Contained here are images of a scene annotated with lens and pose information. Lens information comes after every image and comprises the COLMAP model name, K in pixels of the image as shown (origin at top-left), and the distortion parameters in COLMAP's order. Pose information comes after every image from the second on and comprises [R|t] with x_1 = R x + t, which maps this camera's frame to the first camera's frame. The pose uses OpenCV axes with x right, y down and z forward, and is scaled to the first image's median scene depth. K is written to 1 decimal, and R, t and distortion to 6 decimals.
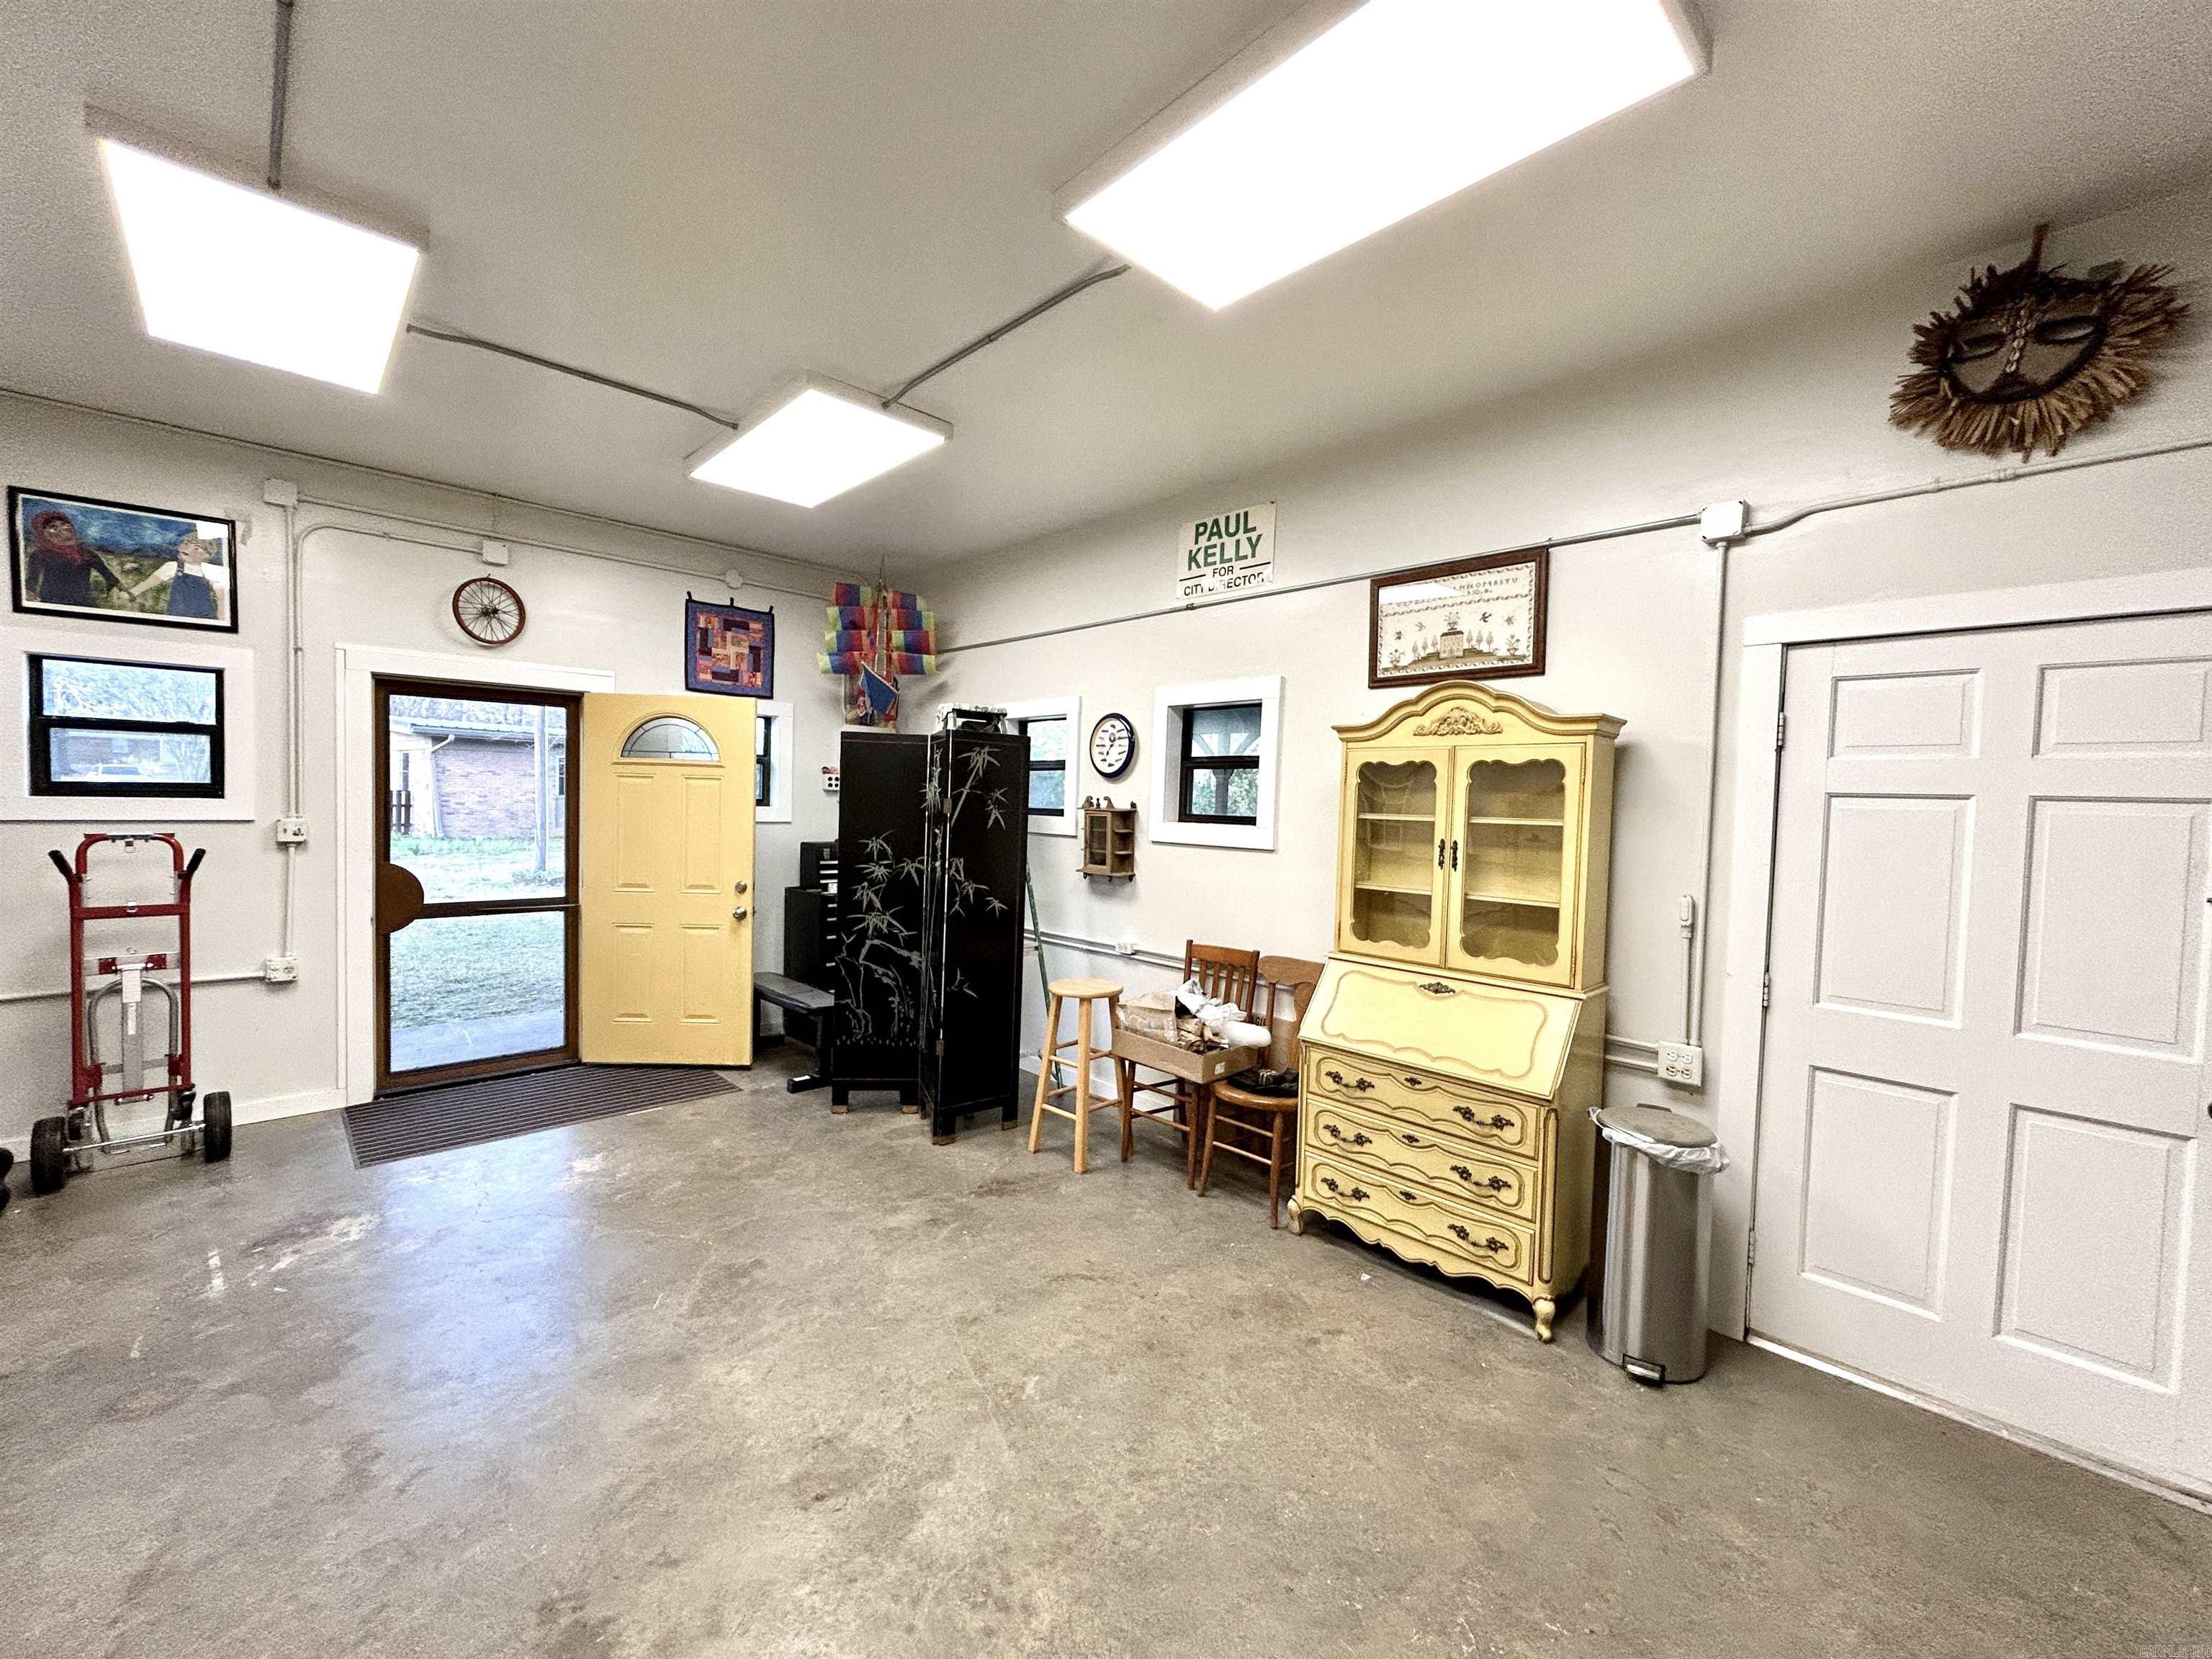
lens RADIAL K [[892.7, 0, 1113.3], [0, 892.7, 829.9], [0, 0, 1]] dist [0.001193, -0.000061]
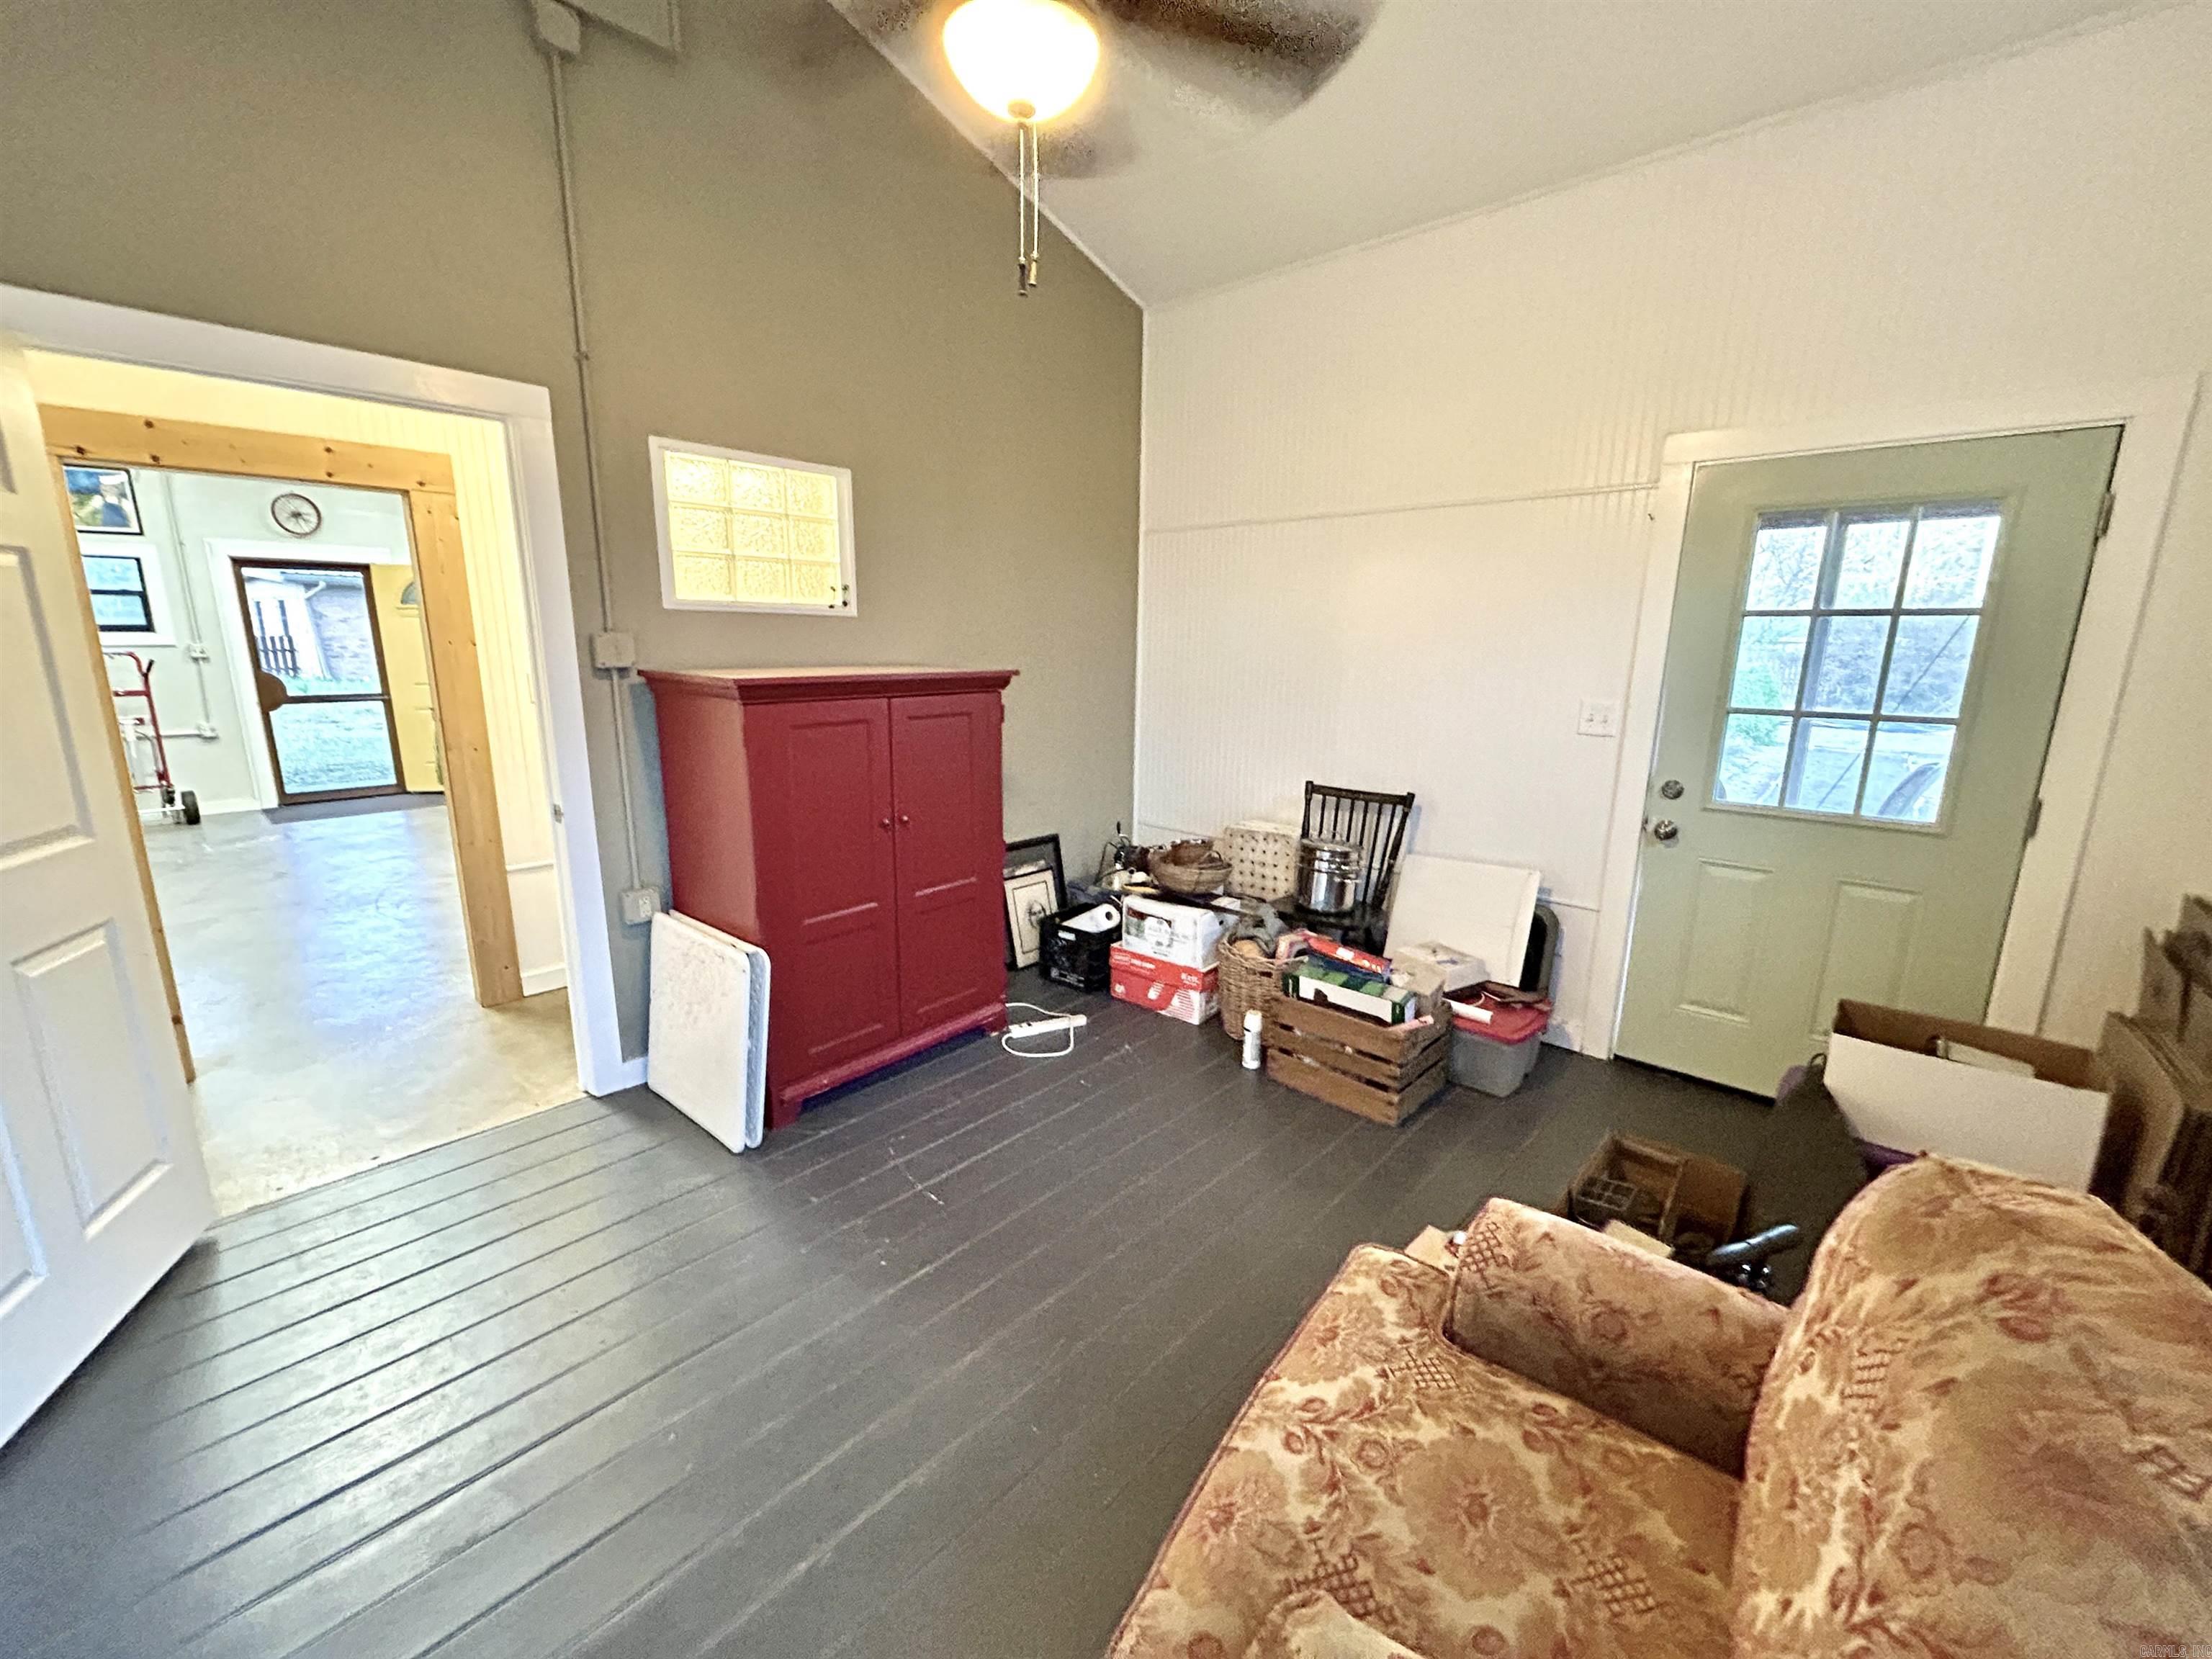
lens RADIAL K [[892.7, 0, 1101.5], [0, 892.7, 824.9], [0, 0, 1]] dist [0.001193, -0.000061]
pose [[0.998367, -0.031615, 0.047569, 0.758107], [0.022687, 0.983822, 0.177704, 0.064455], [-0.052418, -0.176335, 0.982934, -0.880727]]
